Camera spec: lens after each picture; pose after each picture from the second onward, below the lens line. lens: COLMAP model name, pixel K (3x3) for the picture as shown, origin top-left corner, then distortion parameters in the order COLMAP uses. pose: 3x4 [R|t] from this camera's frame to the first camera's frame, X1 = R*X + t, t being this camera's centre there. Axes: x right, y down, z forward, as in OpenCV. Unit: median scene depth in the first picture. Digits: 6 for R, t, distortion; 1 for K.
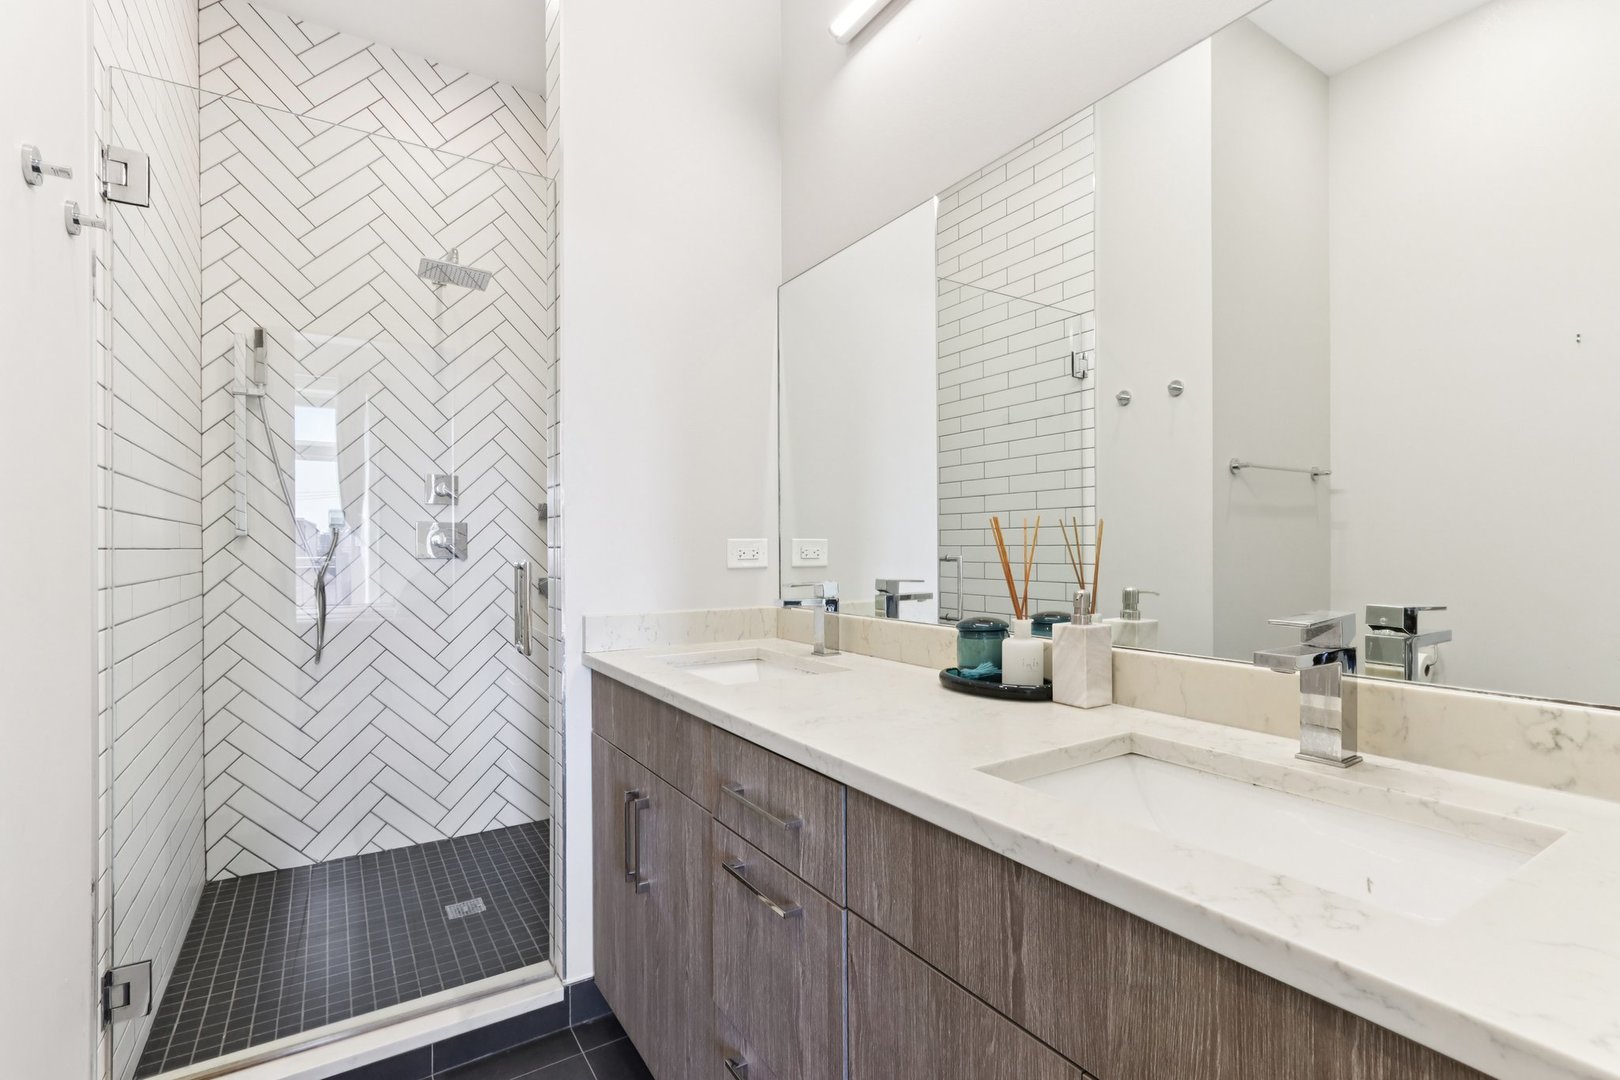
lens RADIAL K [[755.0, 0, 813.8], [0, 755.0, 553.0], [0, 0, 1]] dist [0.001576, 0.001608]
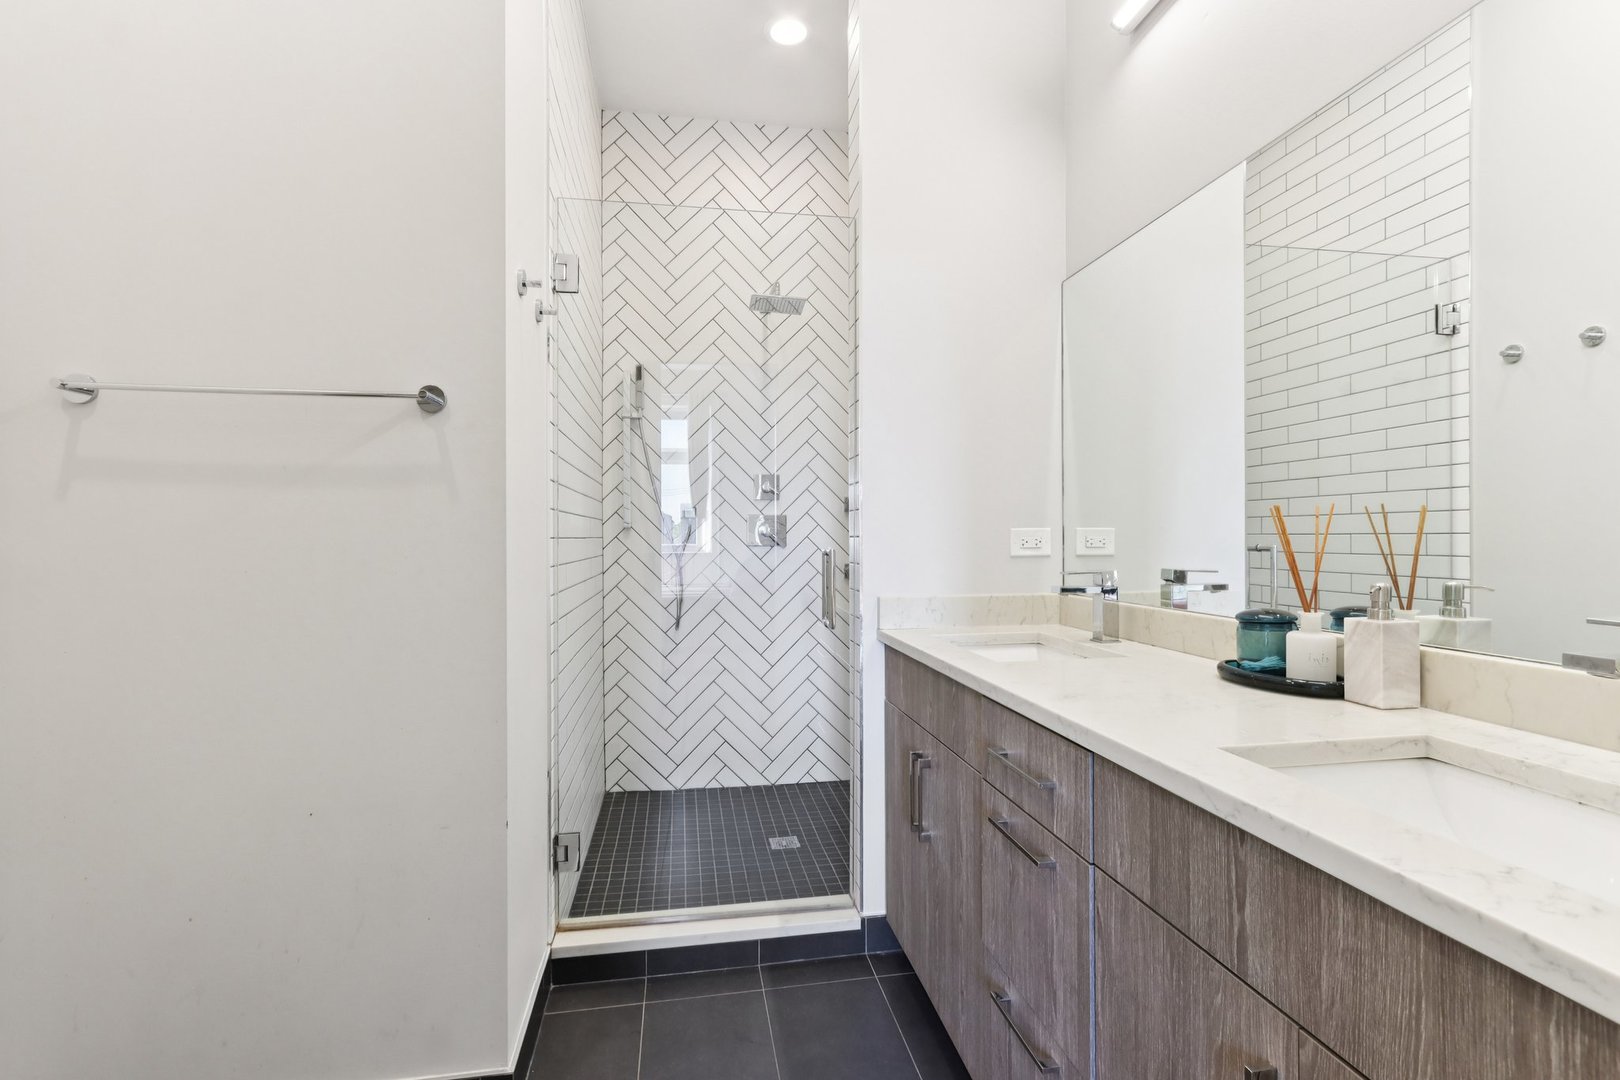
lens RADIAL K [[757.5, 0, 807.6], [0, 757.5, 541.9], [0, 0, 1]] dist [-0.001307, 0.004286]
pose [[0.919144, 0.002147, -0.393917, 0.065587], [-0.001717, 0.999997, 0.001445, -0.001520], [0.393919, -0.000652, 0.919145, -0.127173]]
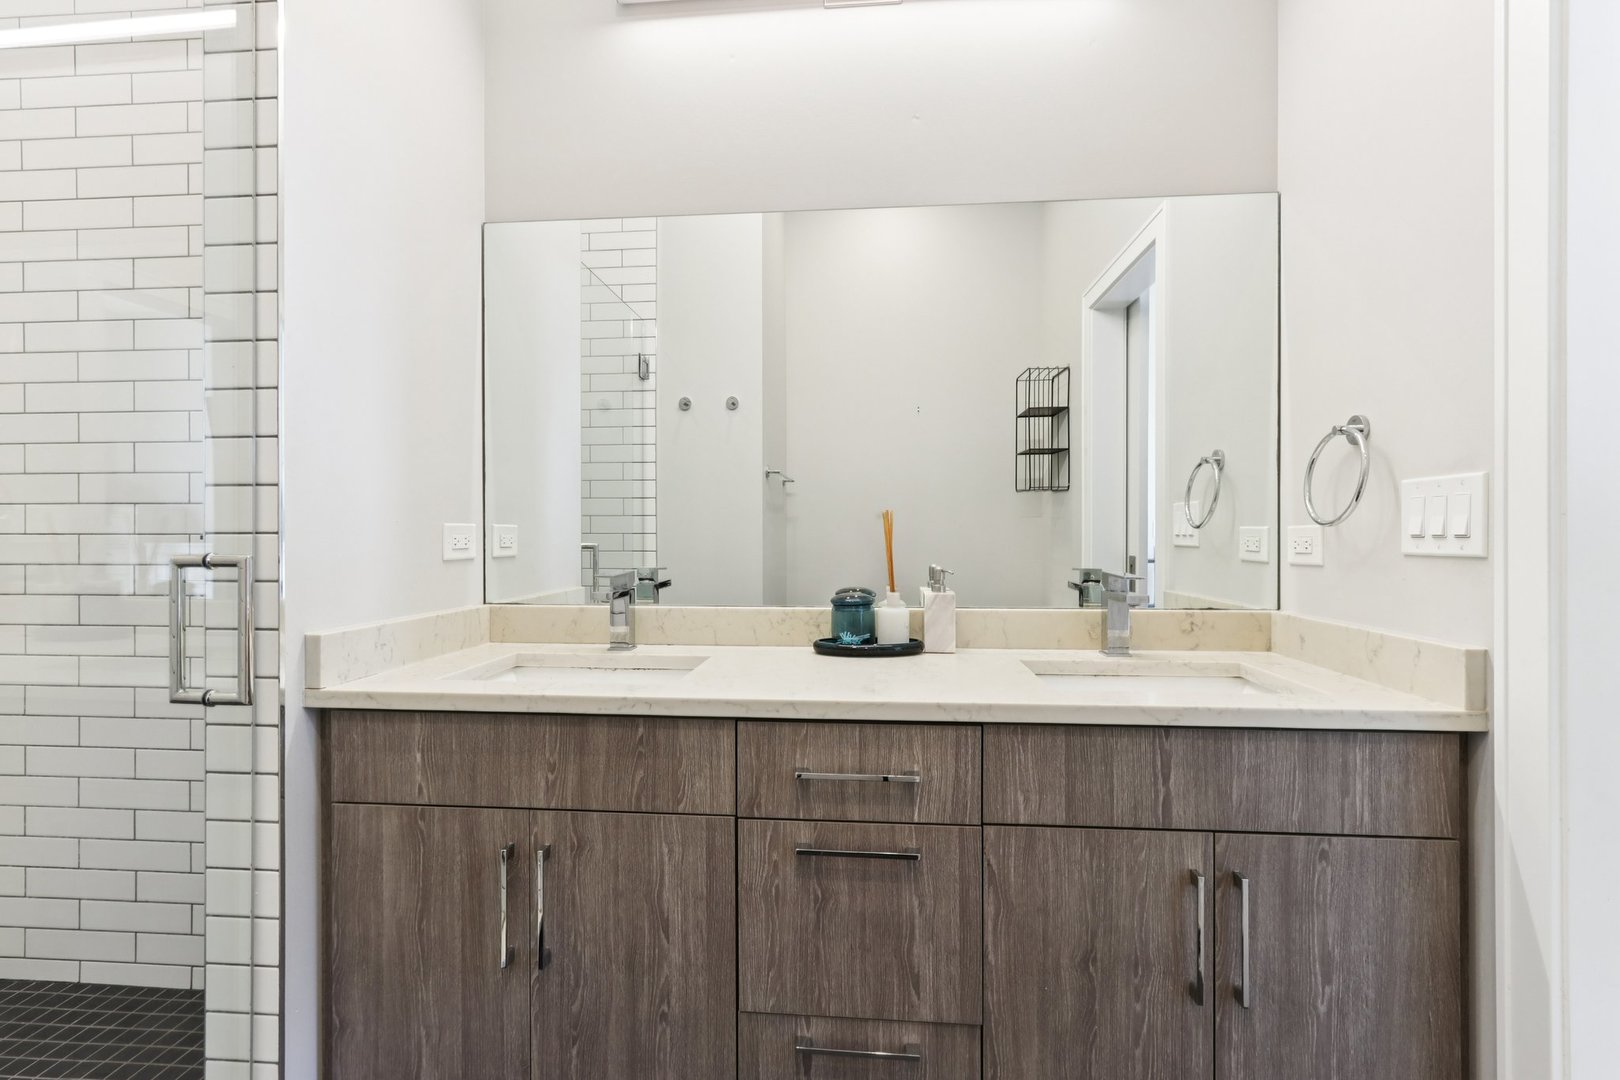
lens RADIAL K [[763.9, 0, 811.4], [0, 763.9, 526.3], [0, 0, 1]] dist [-0.001269, 0.001128]
pose [[0.614693, 0.010259, 0.788700, -0.788115], [0.004713, 0.999850, -0.016679, -0.001787], [-0.788753, 0.013970, 0.614552, 0.306549]]
